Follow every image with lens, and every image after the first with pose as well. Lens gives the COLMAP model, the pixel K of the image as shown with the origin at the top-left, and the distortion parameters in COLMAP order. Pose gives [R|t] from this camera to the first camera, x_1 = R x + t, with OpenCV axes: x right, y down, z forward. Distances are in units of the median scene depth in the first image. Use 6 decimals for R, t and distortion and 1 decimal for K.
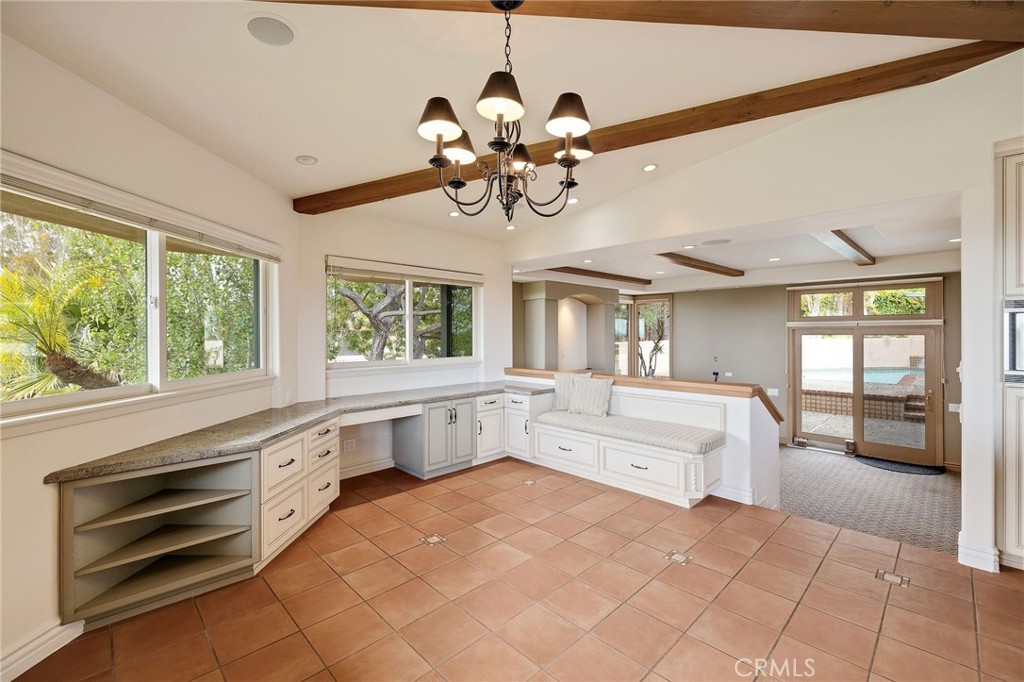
lens RADIAL K [[432.9, 0, 512.0], [0, 432.9, 341.0], [0, 0, 1]] dist [0.002493, 0.000457]
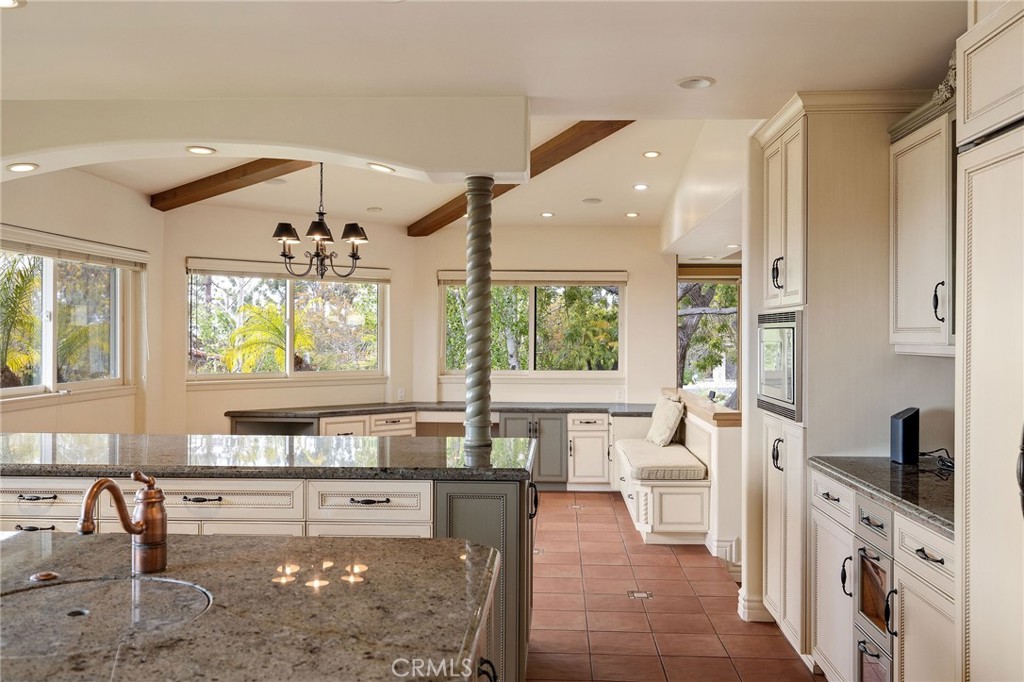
lens RADIAL K [[869.1, 0, 512.0], [0, 869.1, 341.0], [0, 0, 1]] dist [0.004736, 0.008557]
pose [[0.675784, 0.010221, -0.737029, 0.992207], [-0.020667, 0.999773, -0.005085, -0.008795], [0.736810, 0.018668, 0.675842, -0.264772]]
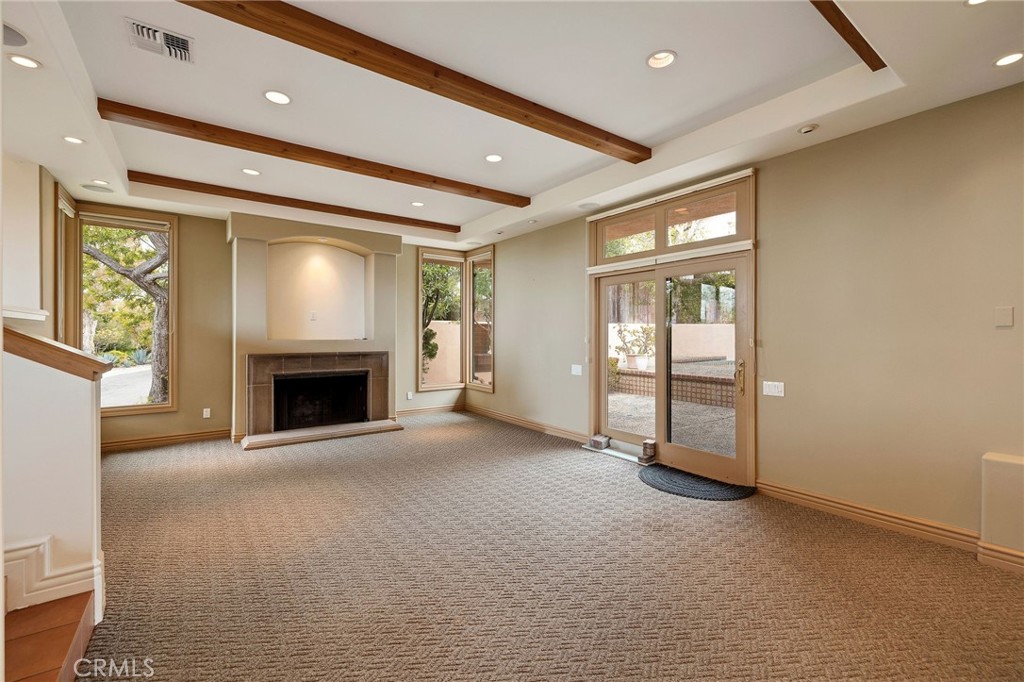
lens RADIAL K [[437.6, 0, 512.0], [0, 437.6, 341.0], [0, 0, 1]] dist [-0.004758, -0.000308]
pose [[0.989435, 0.006168, -0.144844, 0.925579], [-0.006887, 0.999966, -0.004465, 0.116279], [0.144812, 0.005415, 0.989444, 0.440831]]
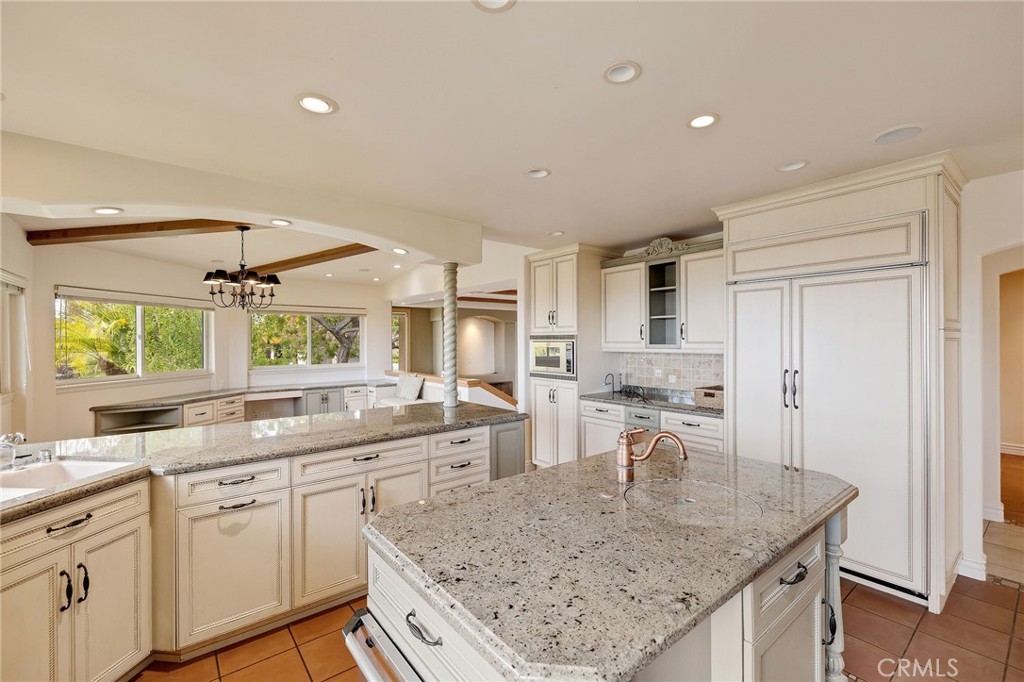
lens RADIAL K [[437.6, 0, 512.0], [0, 437.6, 341.0], [0, 0, 1]] dist [-0.004758, -0.000308]
pose [[0.995236, -0.001234, -0.097484, 0.588975], [-0.000417, 0.999857, -0.016916, -0.014708], [0.097491, 0.016876, 0.995093, -0.470034]]
